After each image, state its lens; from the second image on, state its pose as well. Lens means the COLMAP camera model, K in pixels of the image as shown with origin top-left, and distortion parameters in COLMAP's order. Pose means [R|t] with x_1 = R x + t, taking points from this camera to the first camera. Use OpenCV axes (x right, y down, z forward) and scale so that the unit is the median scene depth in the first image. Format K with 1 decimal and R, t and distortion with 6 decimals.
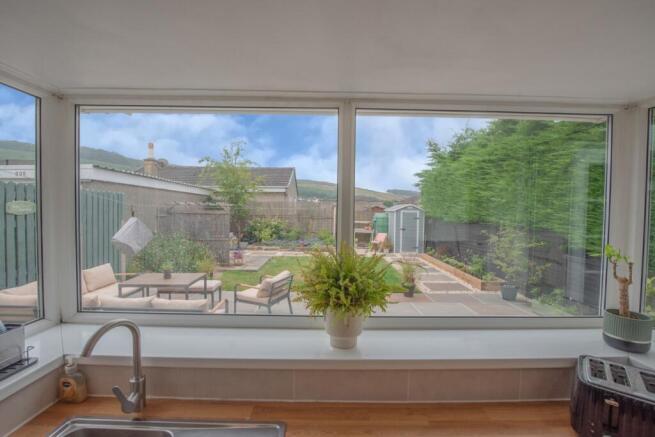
lens RADIAL K [[281.1, 0, 327.5], [0, 281.1, 218.5], [0, 0, 1]] dist [-0.002423, -0.000292]
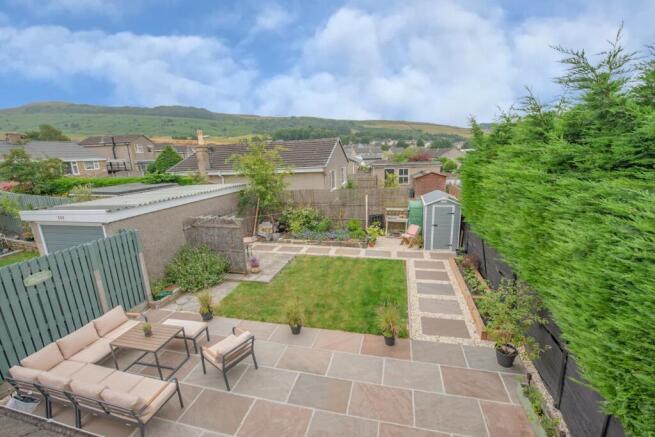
lens RADIAL K [[279.1, 0, 327.5], [0, 279.1, 218.5], [0, 0, 1]] dist [0.000431, 0.000054]
pose [[0.967130, 0.004391, -0.254246, 0.152990], [0.044126, 0.981784, 0.184807, -0.154370], [0.250426, -0.189951, 0.949318, 0.062592]]
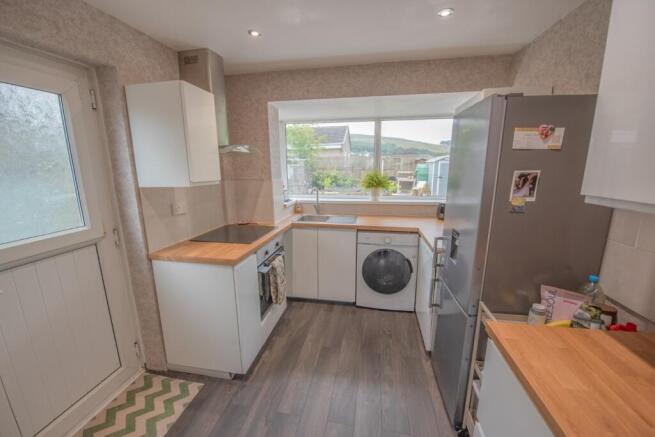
lens RADIAL K [[261.1, 0, 327.5], [0, 261.1, 218.5], [0, 0, 1]] dist [0.000266, 0.000126]
pose [[0.982248, 0.018203, -0.186700, 0.007592], [0.014575, 0.984866, 0.172705, 0.011300], [0.187018, -0.172360, 0.967118, -0.184140]]
